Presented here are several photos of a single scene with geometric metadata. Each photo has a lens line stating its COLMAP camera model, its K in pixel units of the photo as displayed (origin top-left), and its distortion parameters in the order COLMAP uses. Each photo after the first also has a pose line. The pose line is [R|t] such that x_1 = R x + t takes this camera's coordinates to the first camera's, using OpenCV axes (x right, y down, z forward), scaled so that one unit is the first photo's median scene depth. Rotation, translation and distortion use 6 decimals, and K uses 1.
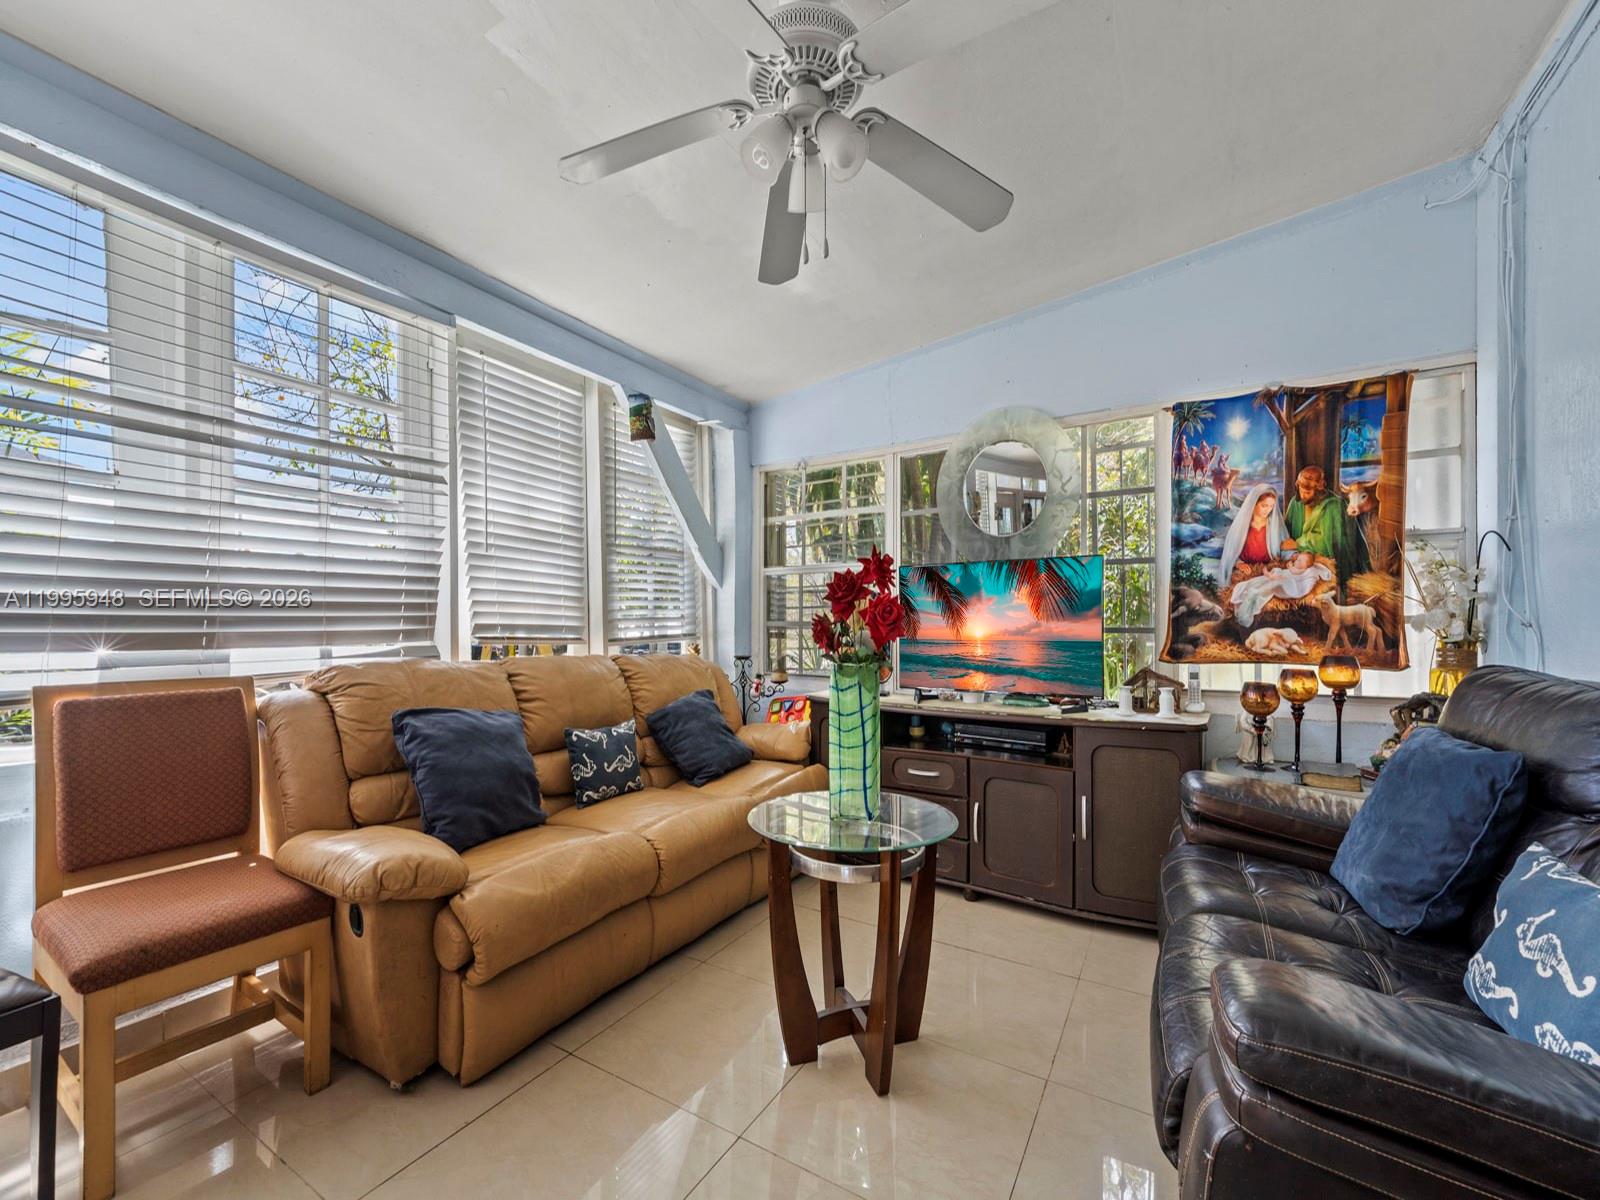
lens RADIAL K [[649.9, 0, 799.7], [0, 649.9, 619.5], [0, 0, 1]] dist [-0.000447, -0.000536]
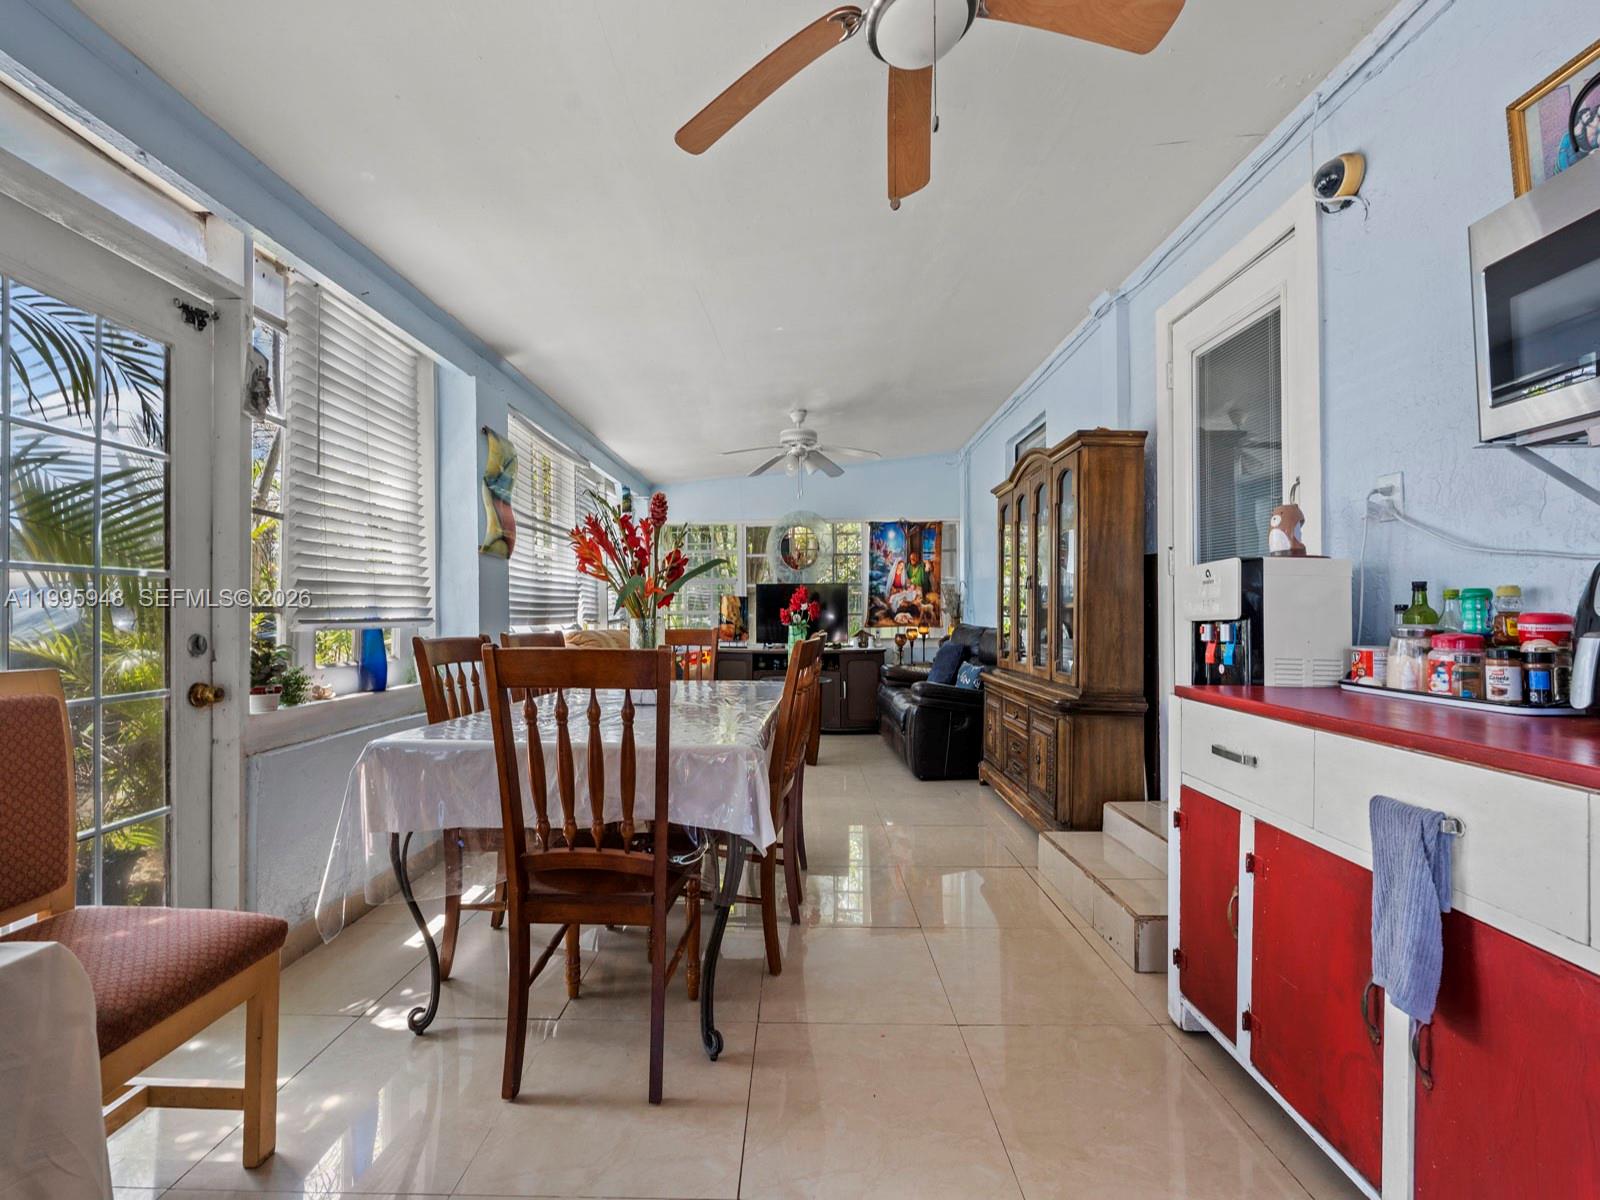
lens RADIAL K [[649.9, 0, 799.7], [0, 649.9, 619.5], [0, 0, 1]] dist [-0.000447, -0.000536]
pose [[0.861144, -0.012848, 0.508198, -0.953151], [0.008416, 0.999904, 0.011018, 0.007286], [-0.508291, -0.005211, 0.861170, -1.031956]]
